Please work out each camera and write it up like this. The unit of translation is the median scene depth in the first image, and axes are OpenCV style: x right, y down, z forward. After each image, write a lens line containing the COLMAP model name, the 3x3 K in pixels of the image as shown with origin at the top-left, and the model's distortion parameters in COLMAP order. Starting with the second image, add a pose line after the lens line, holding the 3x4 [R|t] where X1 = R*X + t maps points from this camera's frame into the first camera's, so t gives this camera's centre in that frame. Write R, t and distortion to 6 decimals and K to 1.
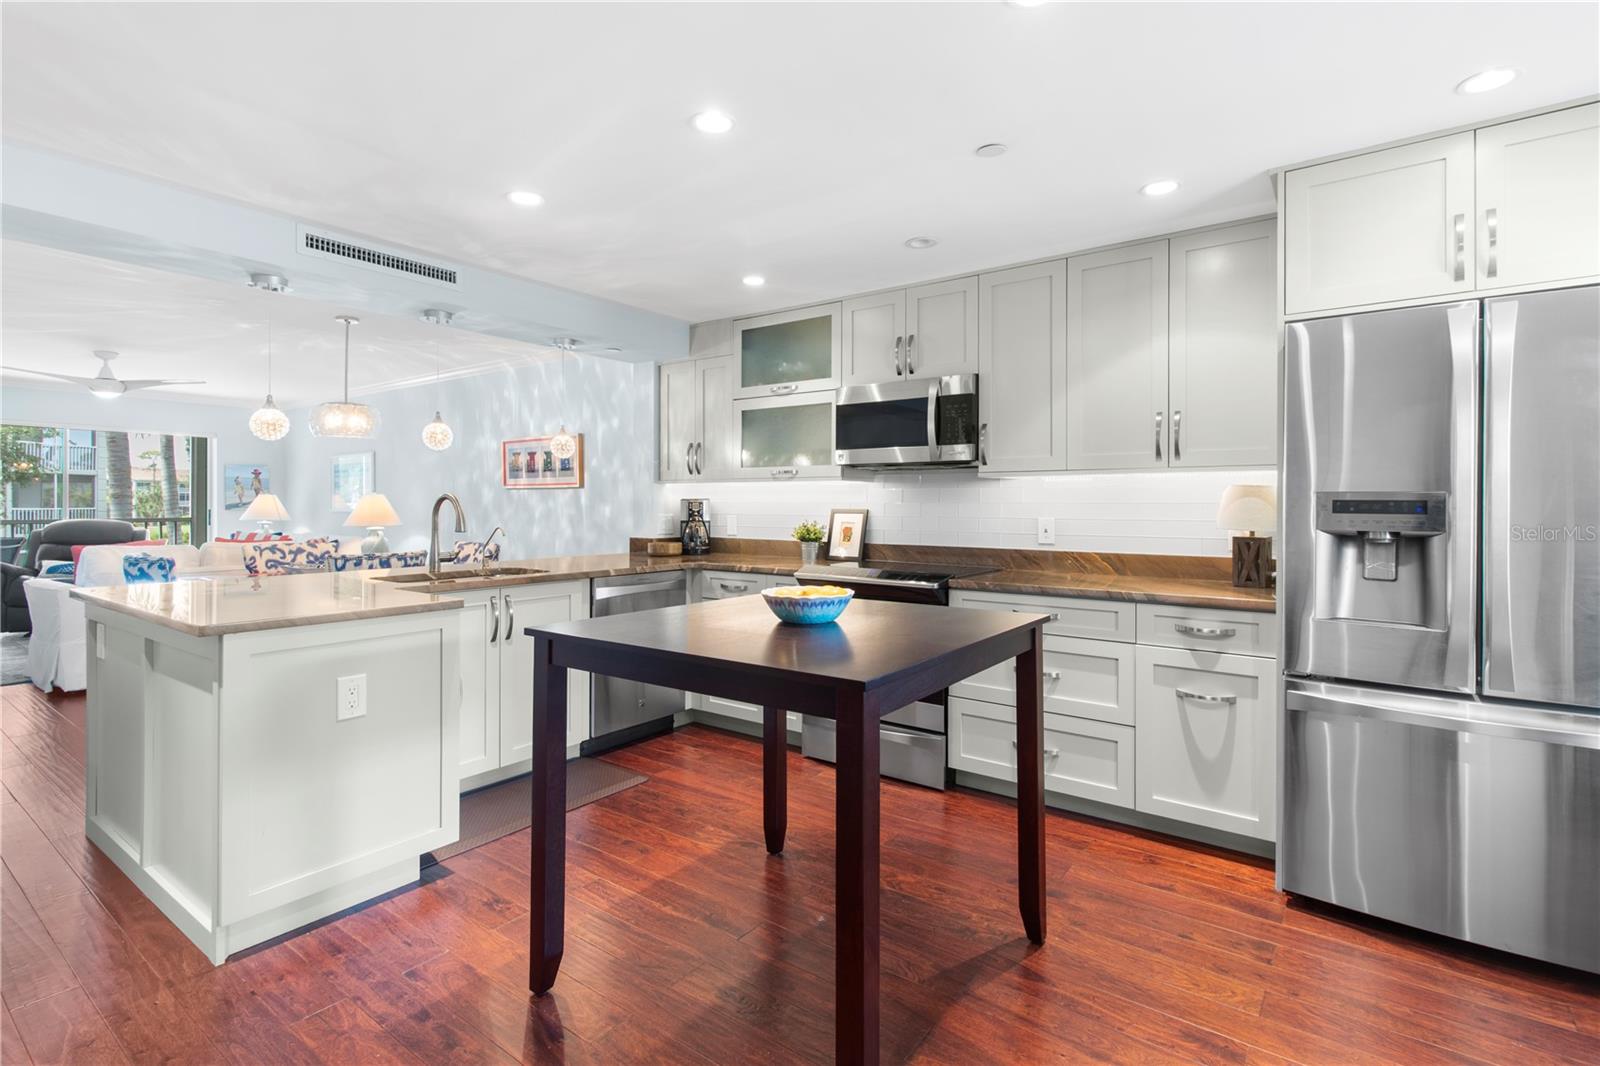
lens RADIAL K [[761.1, 0, 821.9], [0, 761.1, 507.0], [0, 0, 1]] dist [0.001620, -0.001895]
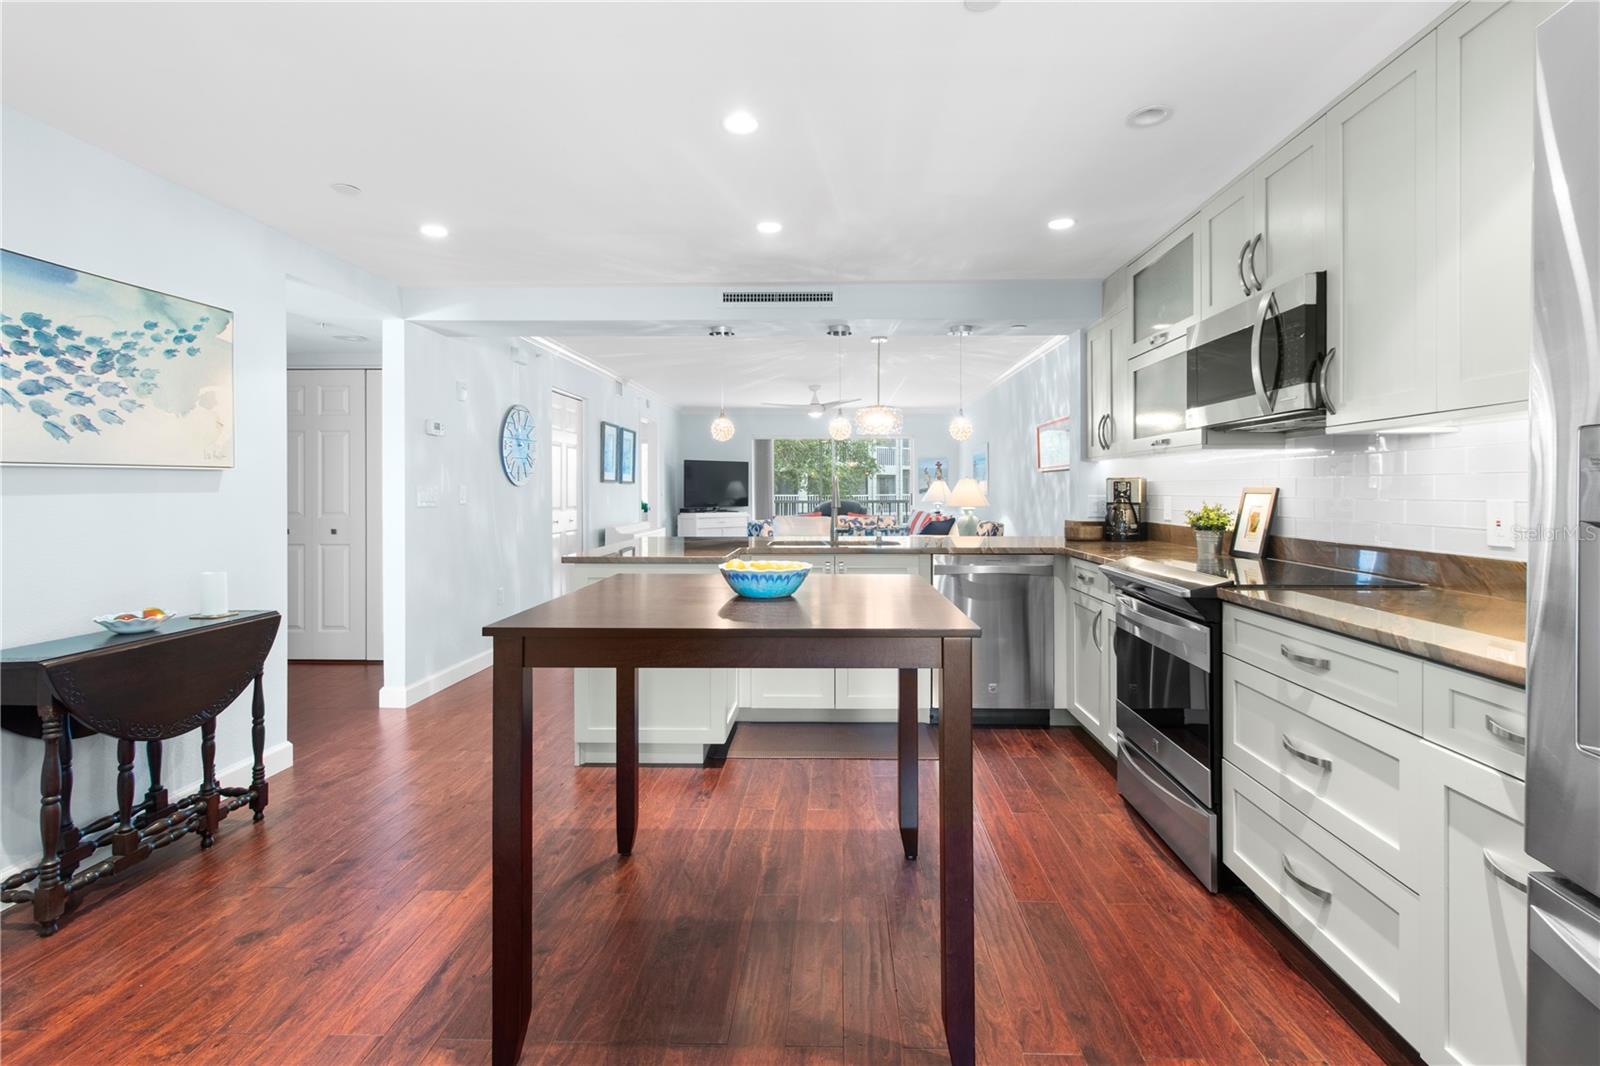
lens RADIAL K [[761.1, 0, 817.6], [0, 761.1, 496.8], [0, 0, 1]] dist [0.001620, -0.001895]
pose [[0.562193, 0.002796, -0.827002, 0.428850], [0.000608, 0.999993, 0.003794, 0.009027], [0.827006, -0.002635, 0.562187, 0.258456]]
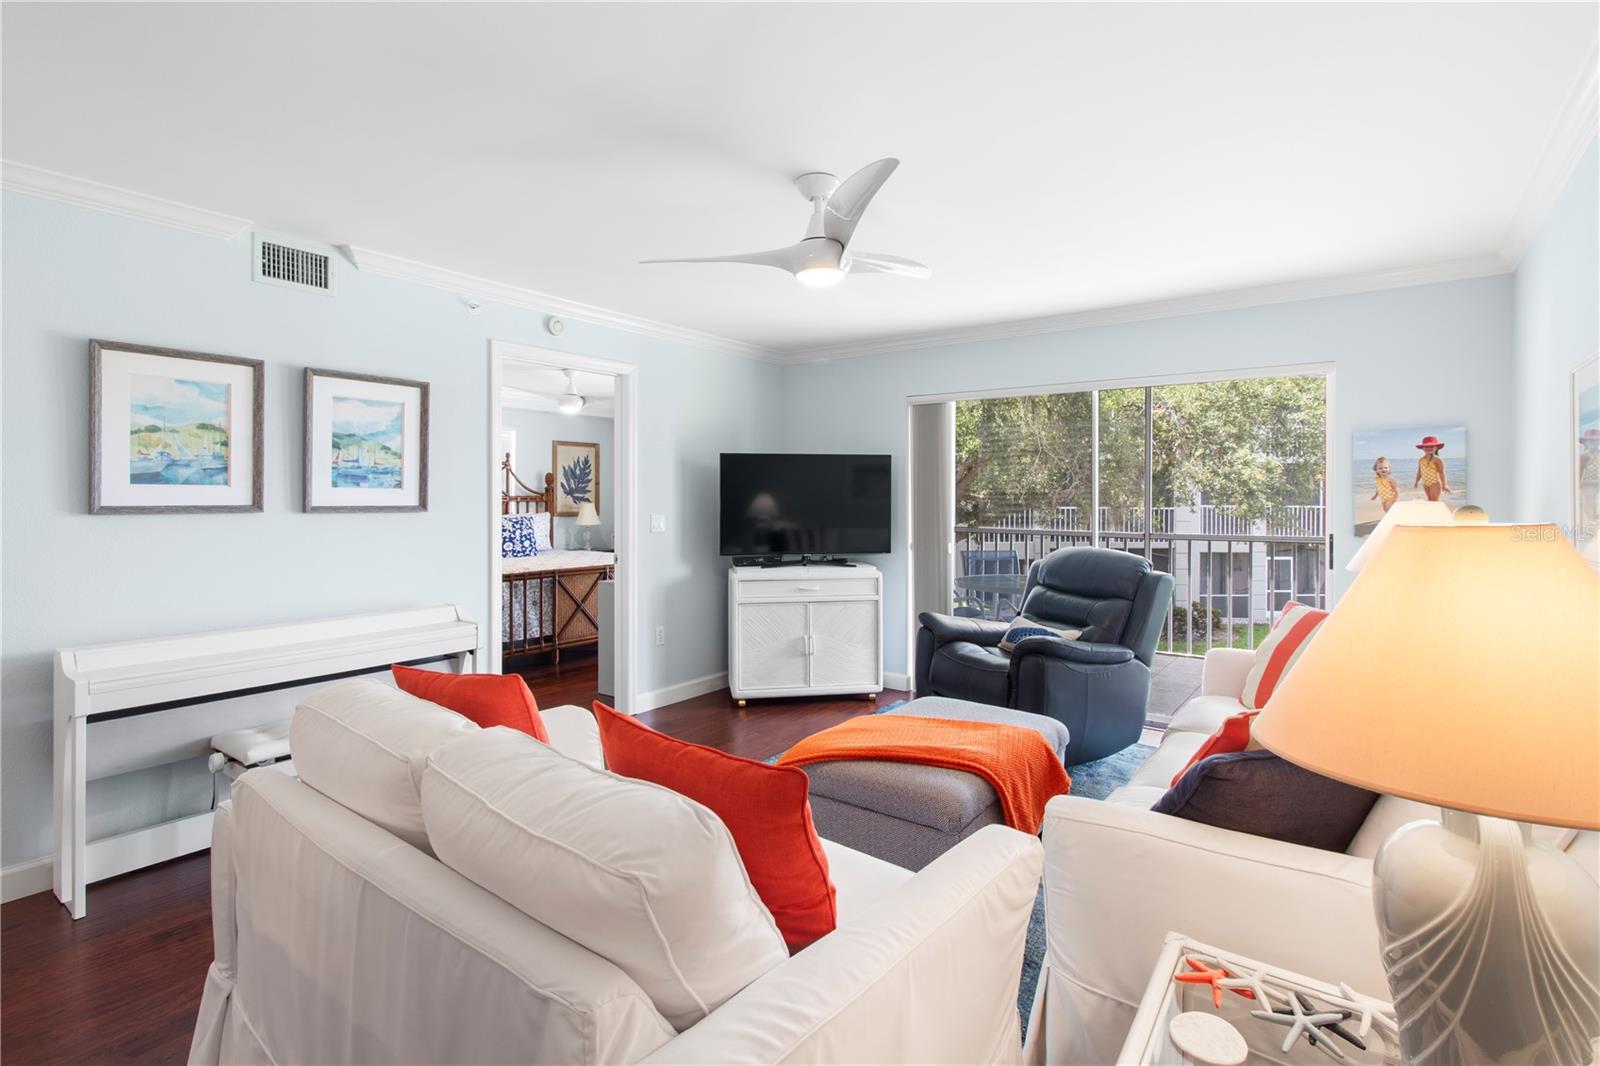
lens RADIAL K [[761.1, 0, 824.1], [0, 761.1, 504.6], [0, 0, 1]] dist [0.001620, -0.001895]
pose [[0.003159, 0.008652, -0.999958, -0.764894], [-0.003518, 0.999956, 0.008641, -0.036577], [0.999989, 0.003490, 0.003189, 1.501359]]
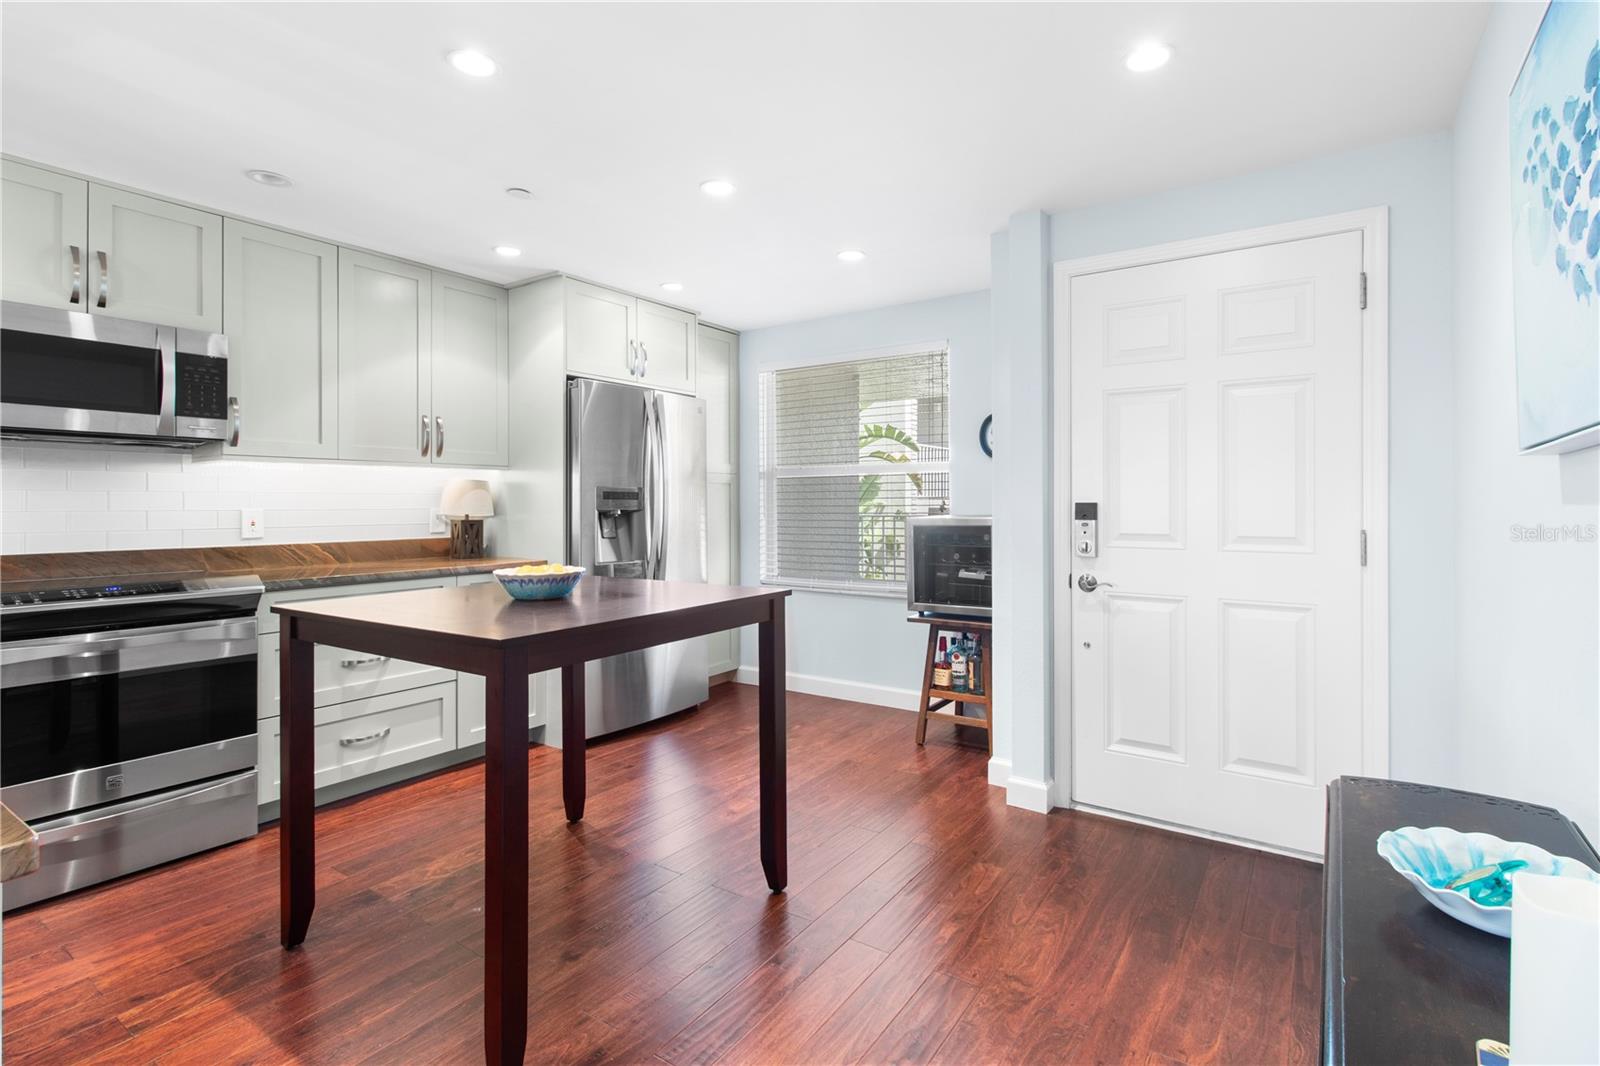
lens RADIAL K [[761.1, 0, 818.3], [0, 761.1, 500.2], [0, 0, 1]] dist [0.001620, -0.001895]
pose [[-0.043018, 0.001785, 0.999073, -0.570742], [0.006597, 0.999977, -0.001502, 0.008821], [-0.999053, 0.006527, -0.043028, 0.339716]]
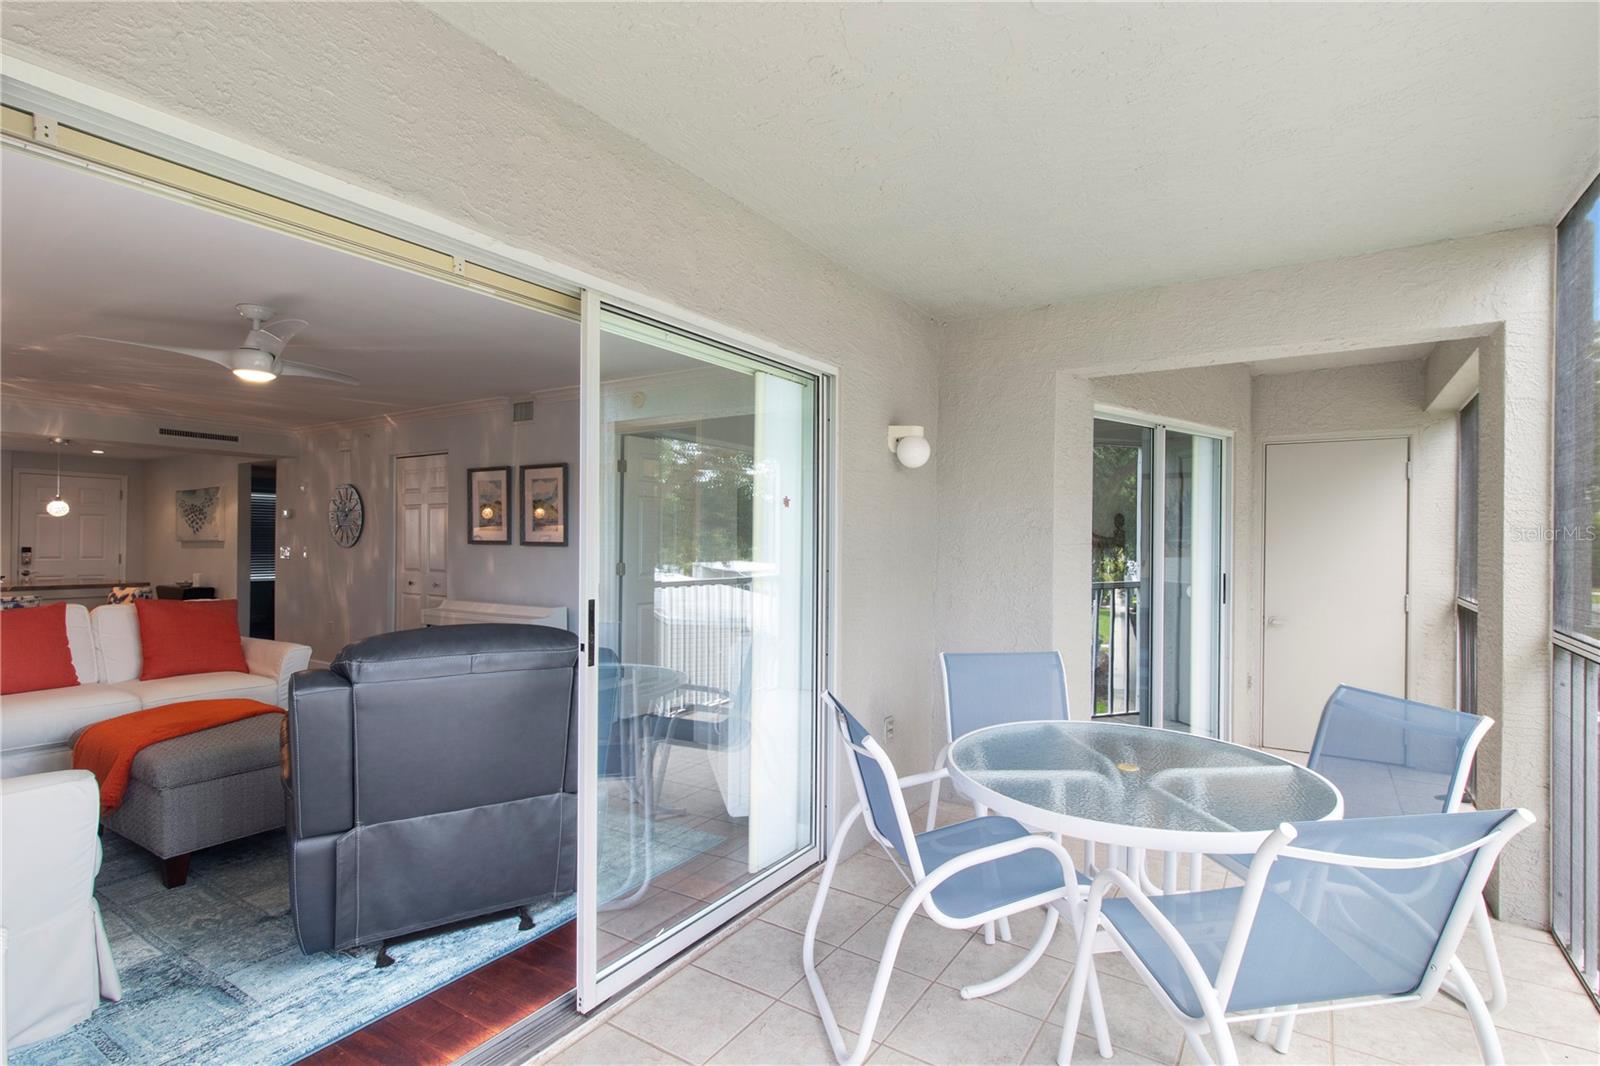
lens RADIAL K [[761.1, 0, 795.0], [0, 761.1, 542.8], [0, 0, 1]] dist [0.001620, -0.001895]
pose [[-0.997631, -0.010965, -0.067920, -1.970762], [-0.011222, 0.999931, 0.003404, -0.034207], [0.067878, 0.004158, -0.997685, 2.445953]]
